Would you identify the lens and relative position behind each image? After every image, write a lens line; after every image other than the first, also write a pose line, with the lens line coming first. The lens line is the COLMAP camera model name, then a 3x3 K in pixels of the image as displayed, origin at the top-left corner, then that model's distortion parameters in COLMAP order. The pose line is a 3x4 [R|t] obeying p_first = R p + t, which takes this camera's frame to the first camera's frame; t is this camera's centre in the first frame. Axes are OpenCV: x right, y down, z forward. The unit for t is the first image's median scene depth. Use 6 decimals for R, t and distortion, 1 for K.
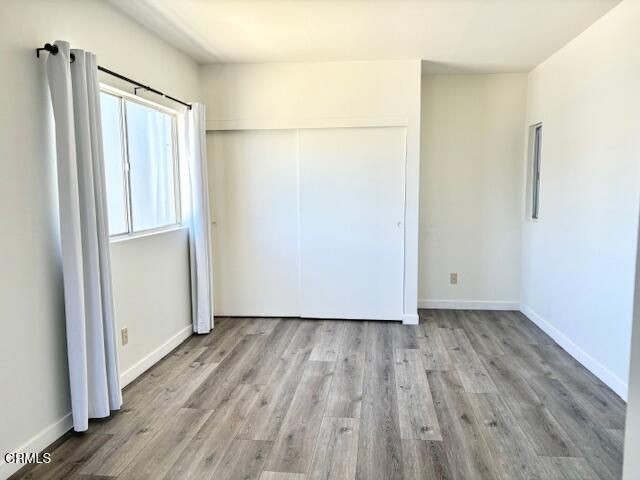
lens RADIAL K [[485.7, 0, 322.1], [0, 485.7, 240.1], [0, 0, 1]] dist [0.054755, -0.015435]
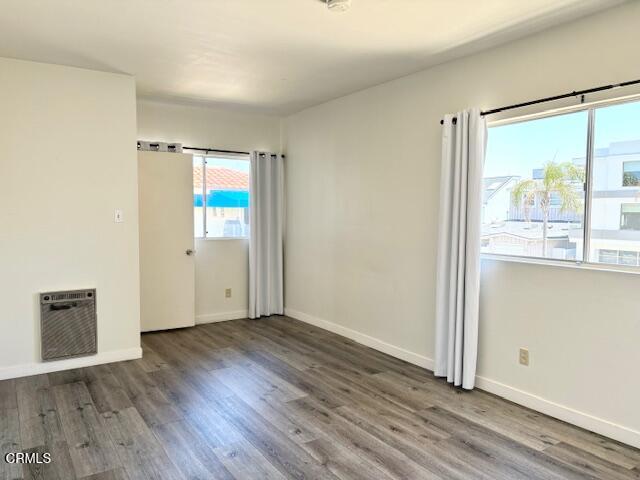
lens RADIAL K [[485.7, 0, 314.9], [0, 485.7, 242.2], [0, 0, 1]] dist [0.054755, -0.015435]
pose [[-0.772219, 0.047952, -0.633544, 0.659489], [-0.062380, 0.986608, 0.150709, -0.191309], [0.632287, 0.155901, -0.758886, 1.710662]]
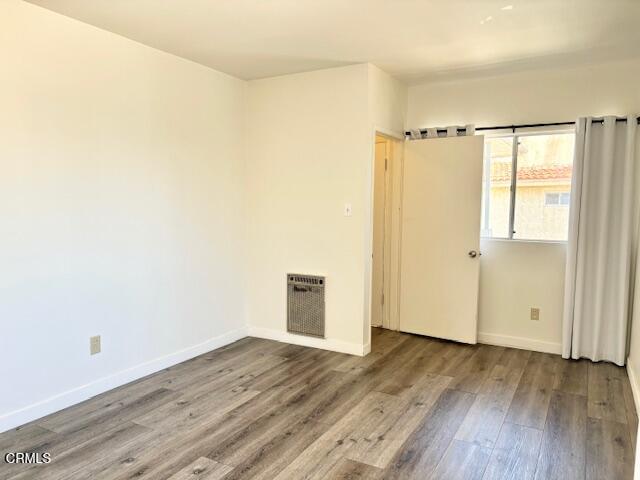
lens RADIAL K [[485.7, 0, 315.3], [0, 485.7, 238.0], [0, 0, 1]] dist [0.054755, -0.015435]
pose [[-0.923750, -0.028563, 0.381930, -0.309418], [0.038991, 0.985020, 0.167971, -0.174434], [-0.381007, 0.170055, -0.908799, 1.591141]]
